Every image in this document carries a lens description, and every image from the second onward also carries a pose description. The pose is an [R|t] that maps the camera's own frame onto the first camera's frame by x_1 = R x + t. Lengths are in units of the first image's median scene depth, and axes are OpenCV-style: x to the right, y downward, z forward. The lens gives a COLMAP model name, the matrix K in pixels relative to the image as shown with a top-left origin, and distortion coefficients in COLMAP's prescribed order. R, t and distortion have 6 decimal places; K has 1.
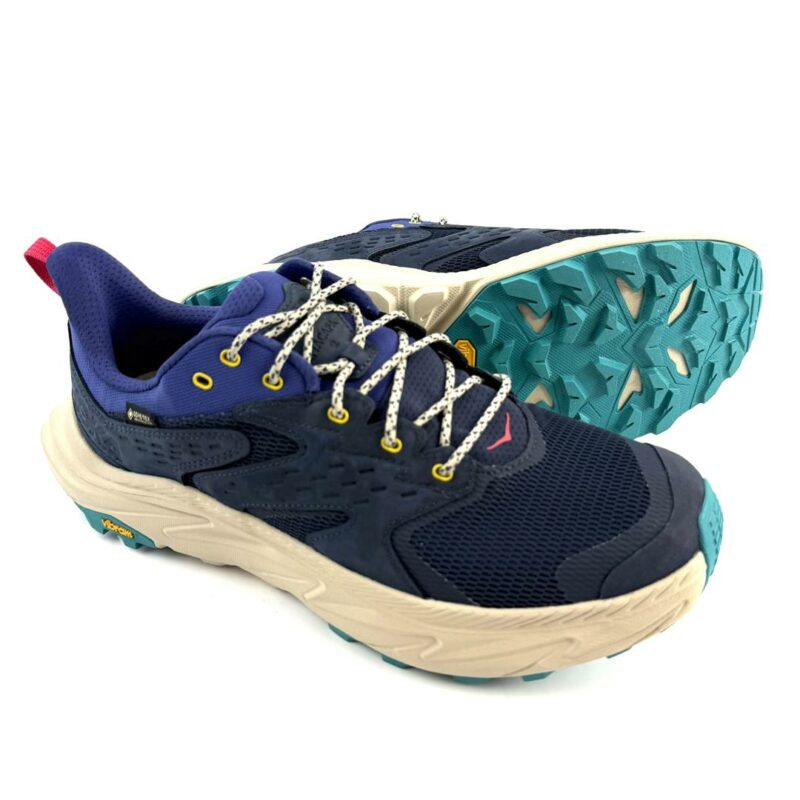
lens RADIAL K [[797.5, 0, 400.0], [0, 797.5, 400.0], [0, 0, 1]] dist [0.038036, -0.020880]
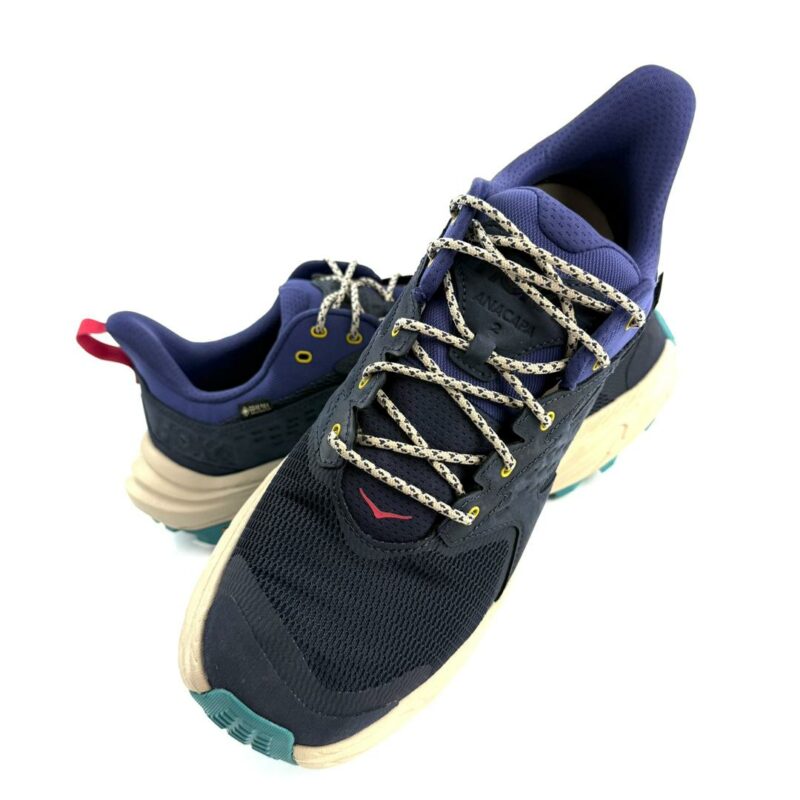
lens RADIAL K [[797.5, 0, 400.0], [0, 797.5, 400.0], [0, 0, 1]] dist [0.038036, -0.020880]
pose [[0.876745, -0.349881, 0.330002, -0.556777], [0.389421, 0.919094, -0.060149, 0.176200], [-0.282258, 0.181245, 0.942062, -0.231773]]
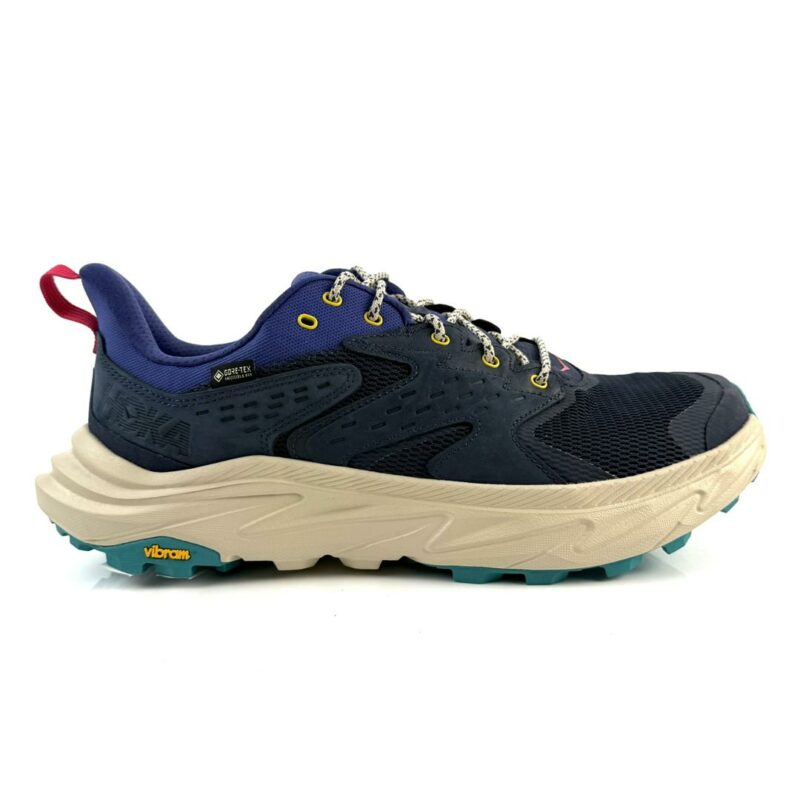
lens RADIAL K [[797.5, 0, 400.0], [0, 797.5, 400.0], [0, 0, 1]] dist [0.038036, -0.020880]
pose [[0.909697, -0.047752, 0.412519, -0.563667], [0.238617, 0.873111, -0.425134, 0.523308], [-0.339874, 0.485177, 0.805661, 0.189921]]
